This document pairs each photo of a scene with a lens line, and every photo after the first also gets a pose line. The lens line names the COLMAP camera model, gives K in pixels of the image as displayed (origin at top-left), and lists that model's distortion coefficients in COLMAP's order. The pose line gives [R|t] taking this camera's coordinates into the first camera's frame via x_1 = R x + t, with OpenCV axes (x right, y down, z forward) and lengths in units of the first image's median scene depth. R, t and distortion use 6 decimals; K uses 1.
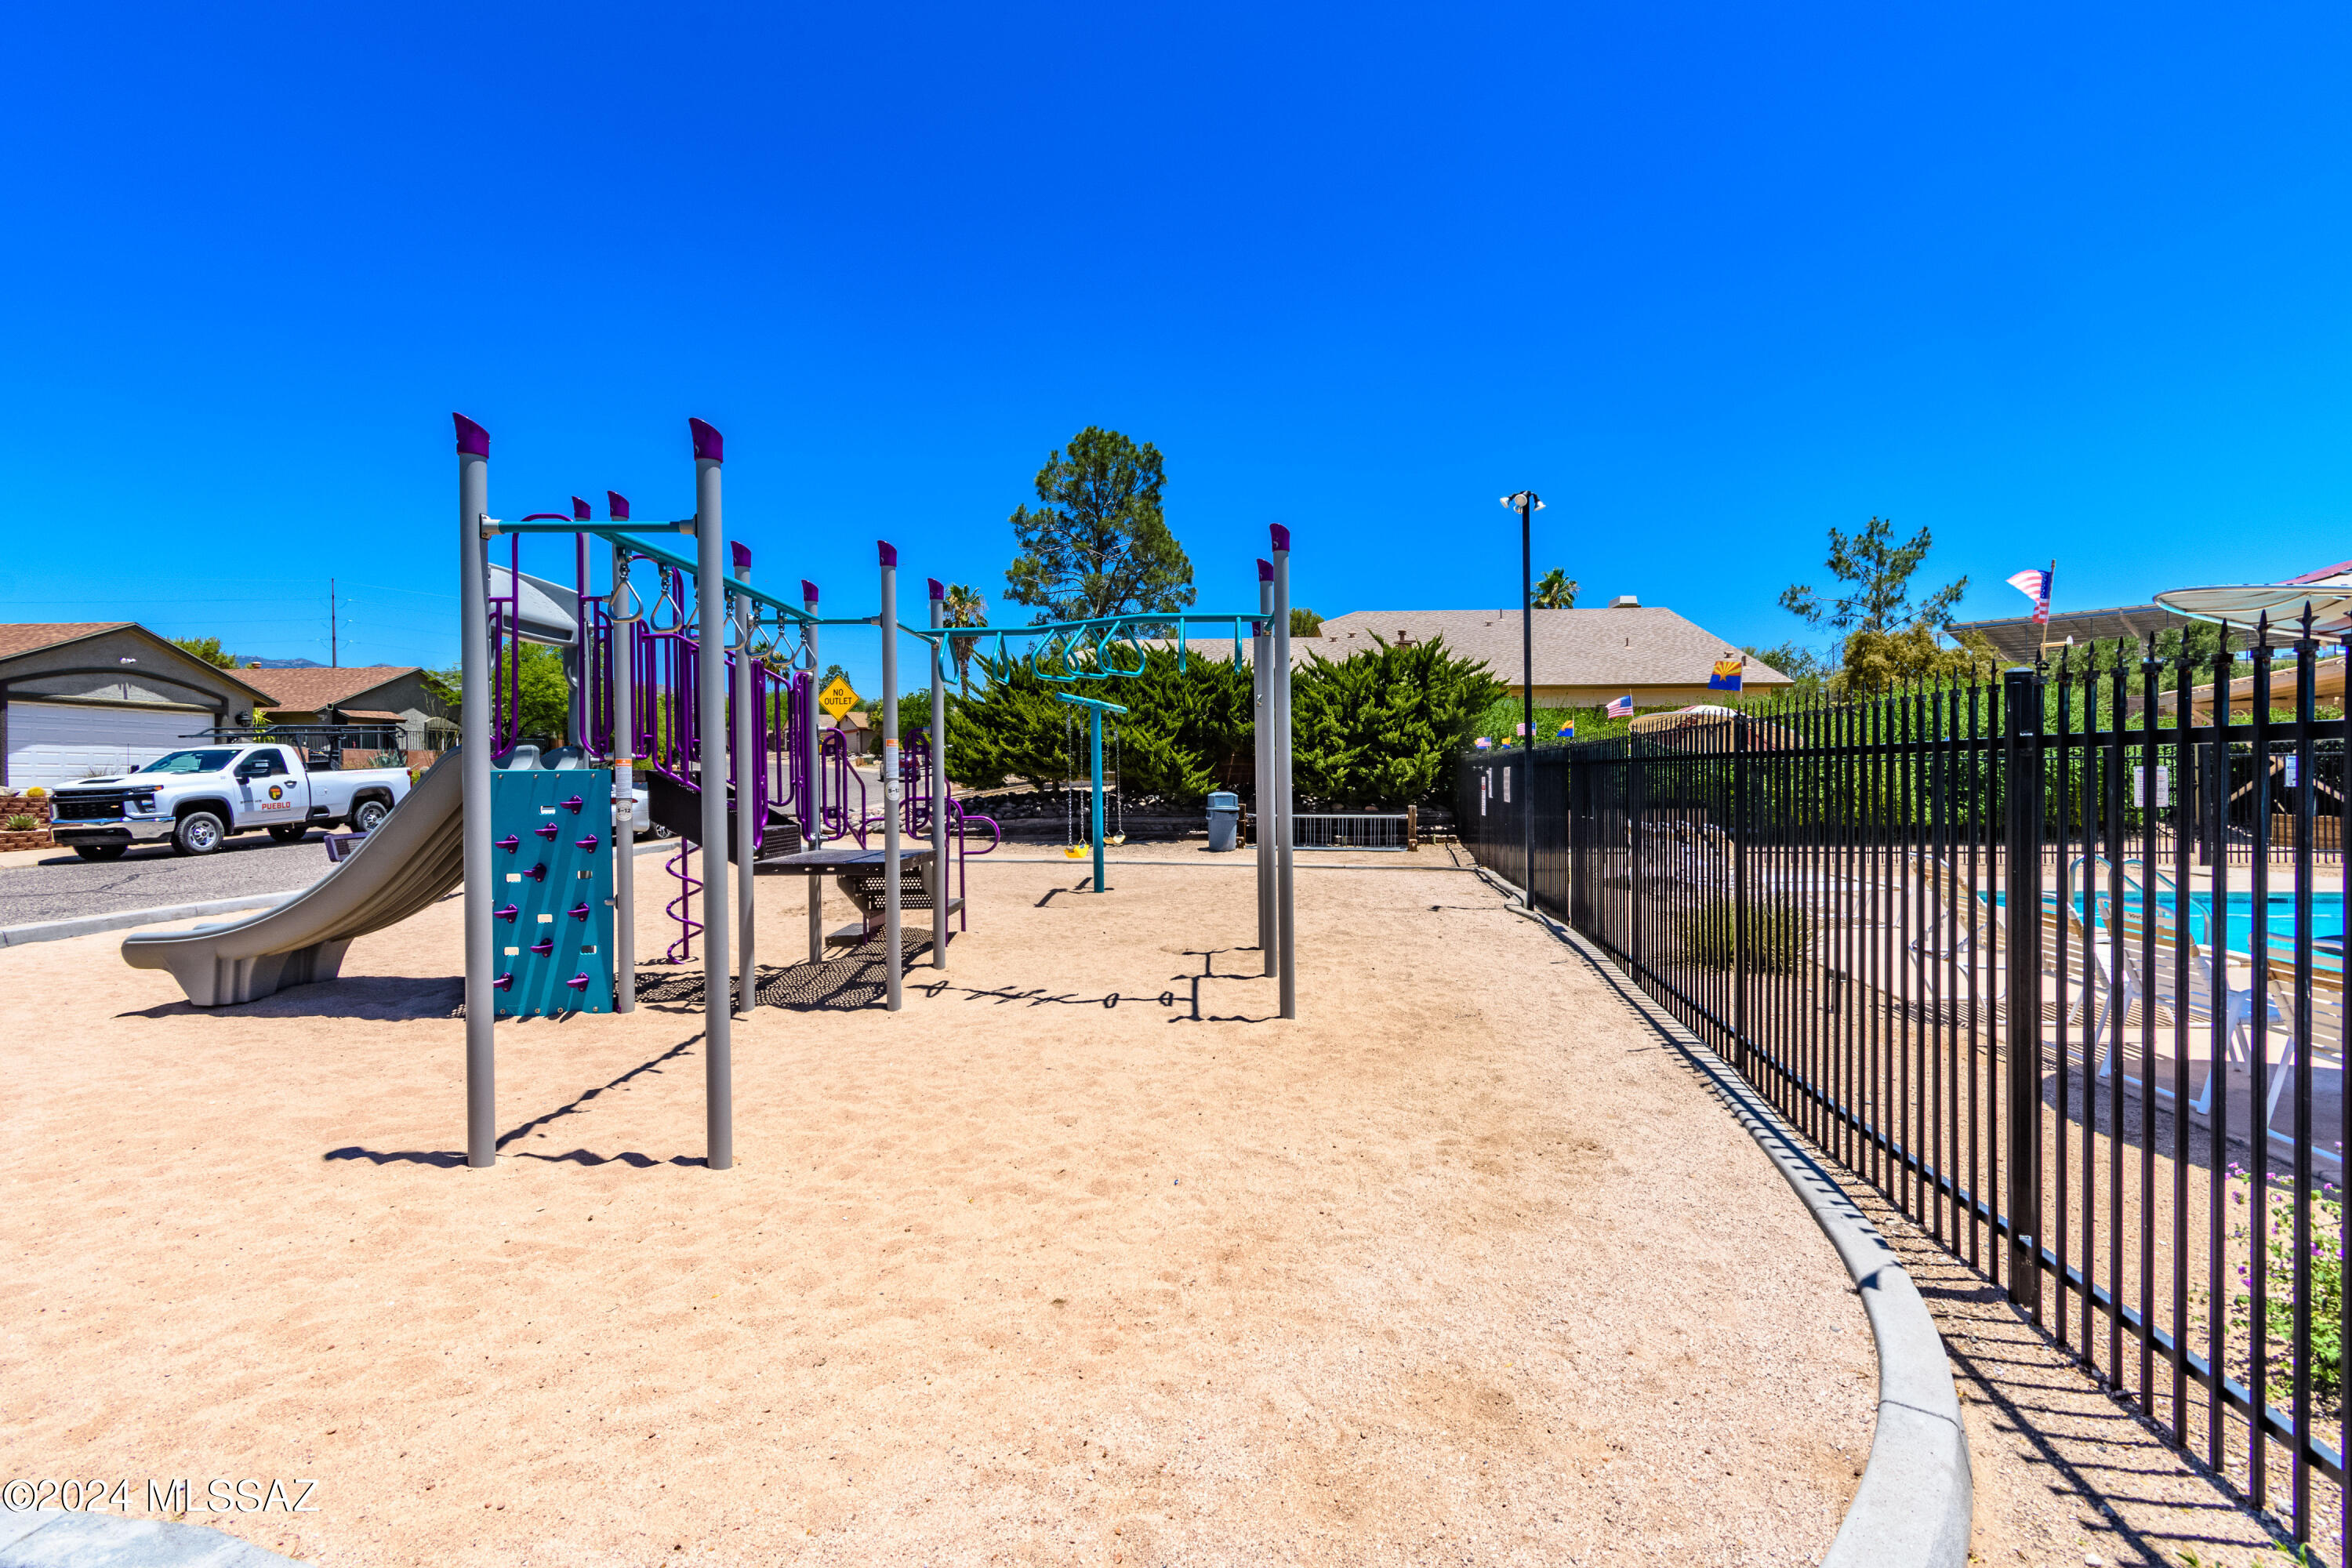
lens RADIAL K [[1019.3, 0, 1216.0], [0, 1019.3, 780.6], [0, 0, 1]] dist [-0.000673, -0.007565]
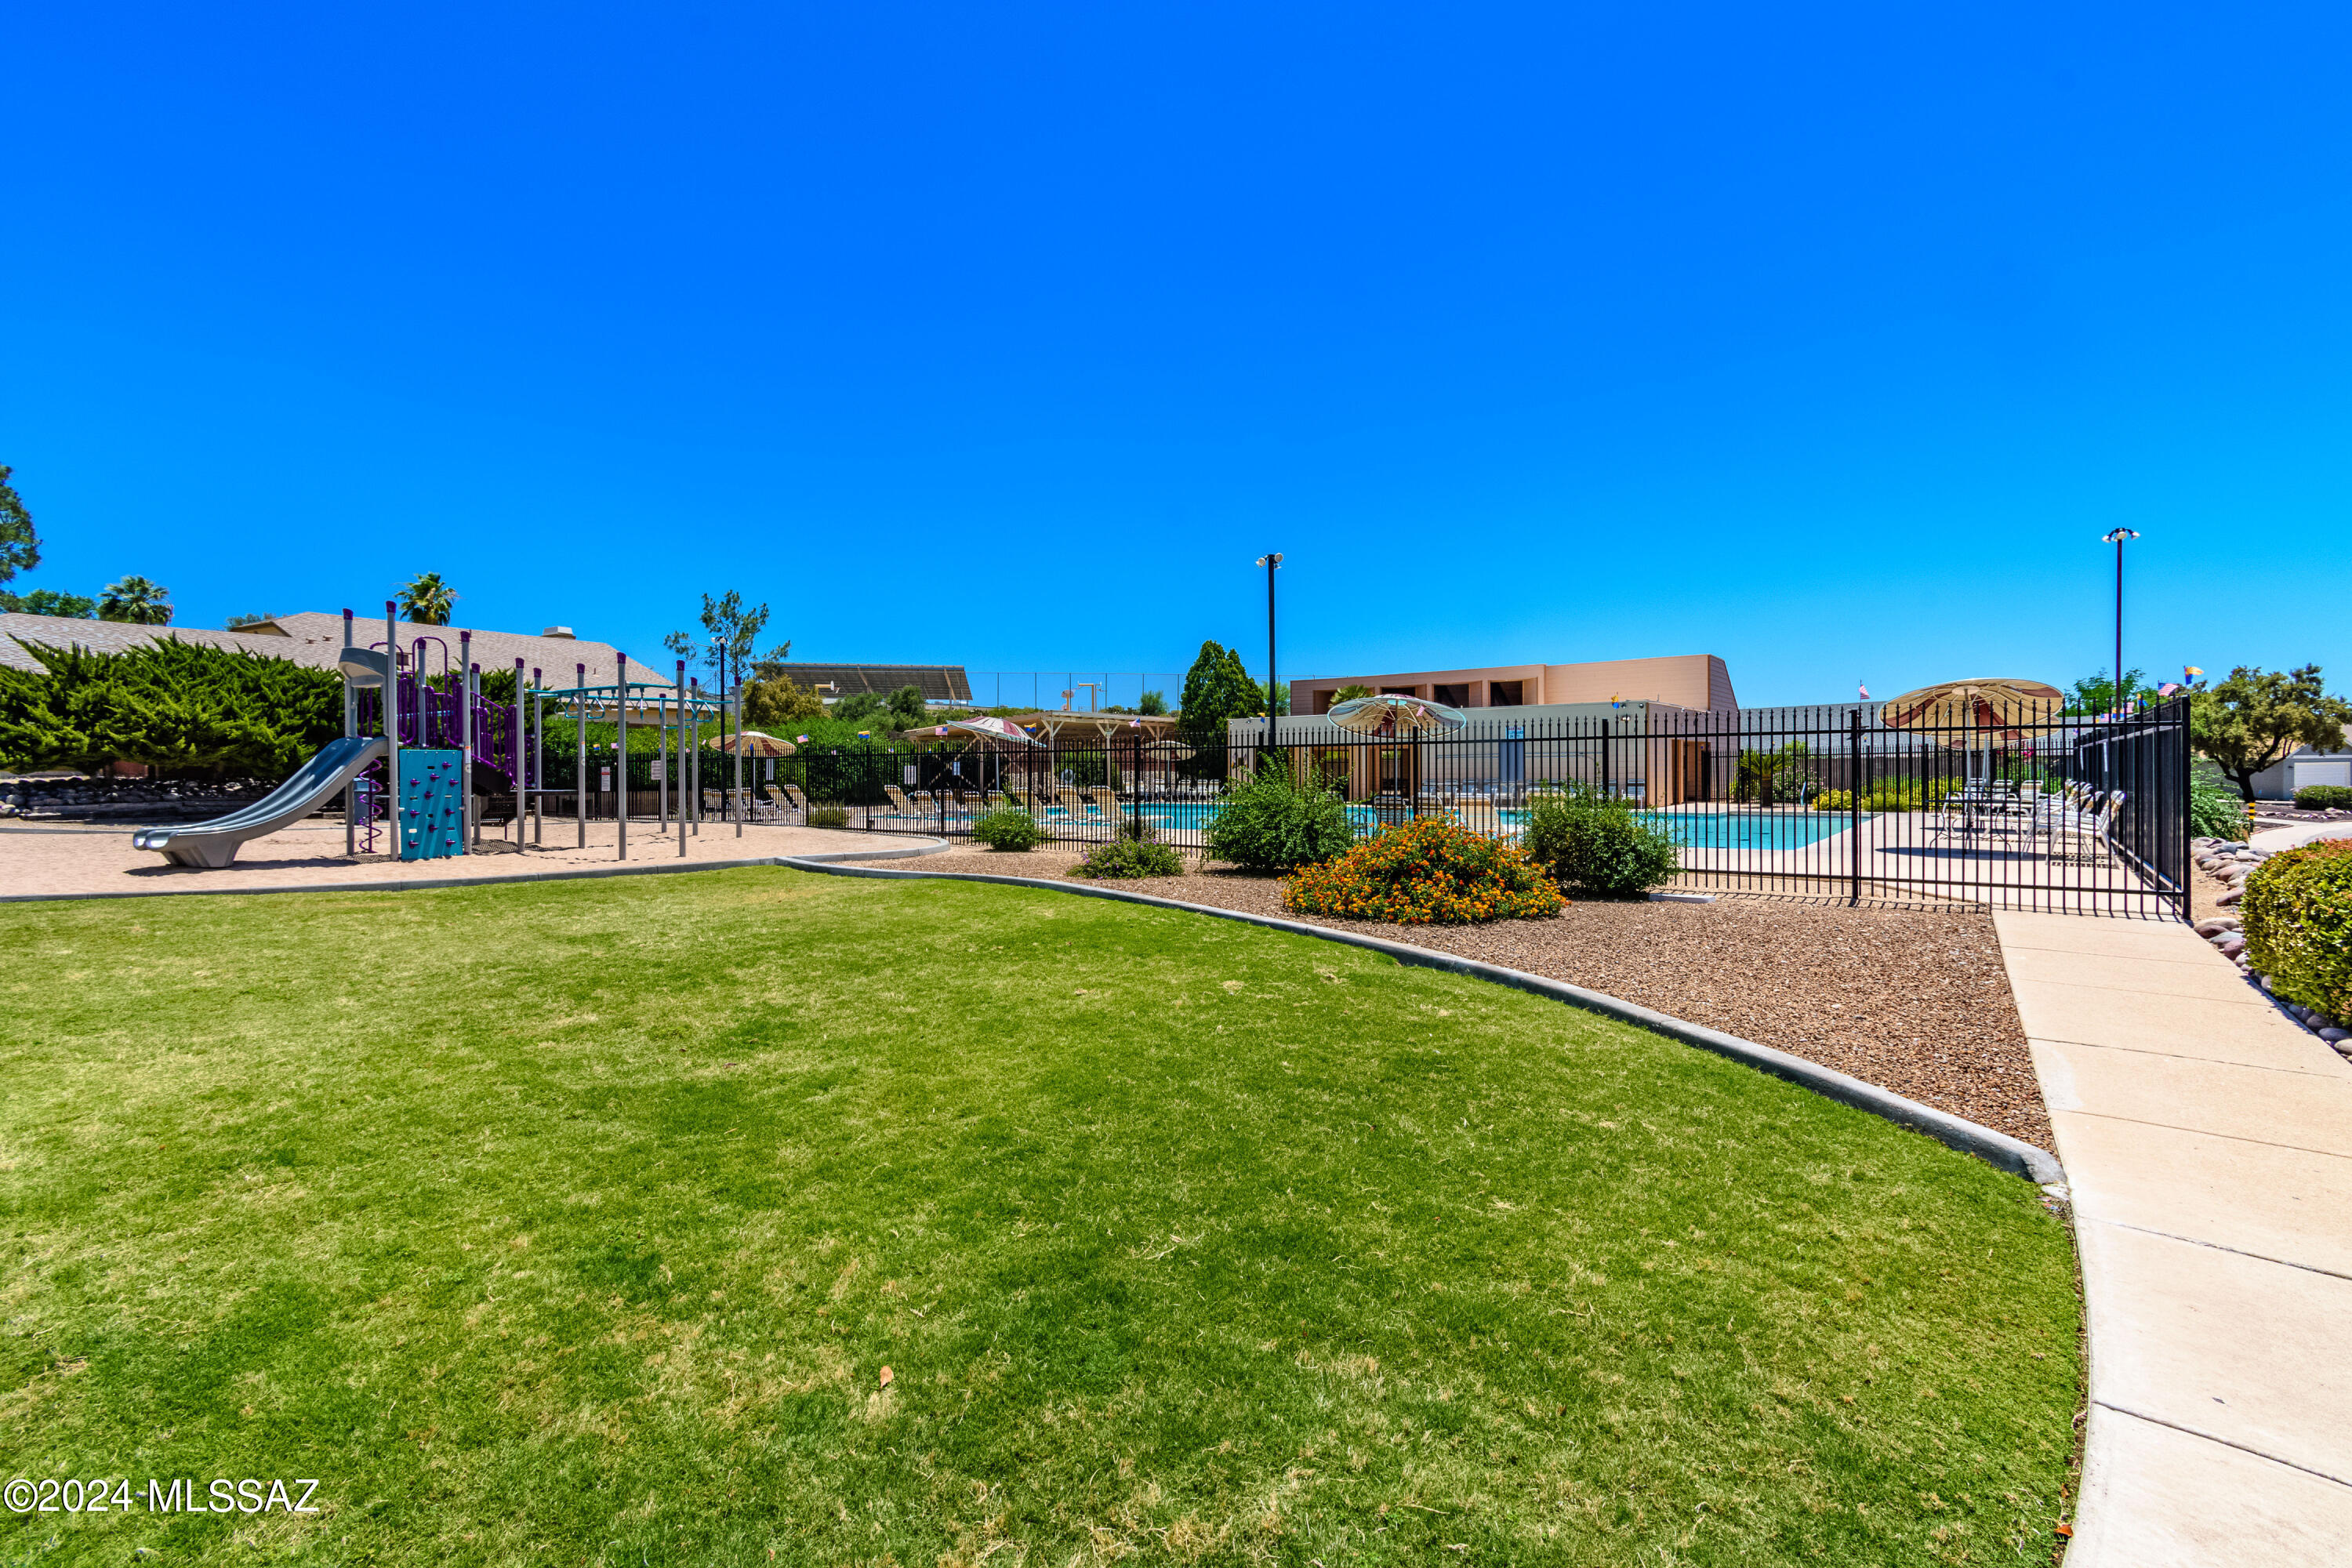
lens RADIAL K [[1019.3, 0, 1216.0], [0, 1019.3, 780.6], [0, 0, 1]] dist [-0.000673, -0.007565]
pose [[0.462928, 0.005128, 0.886381, -0.314639], [0.002682, 0.999971, -0.007186, 0.013752], [-0.886392, 0.005704, 0.462901, -0.256655]]
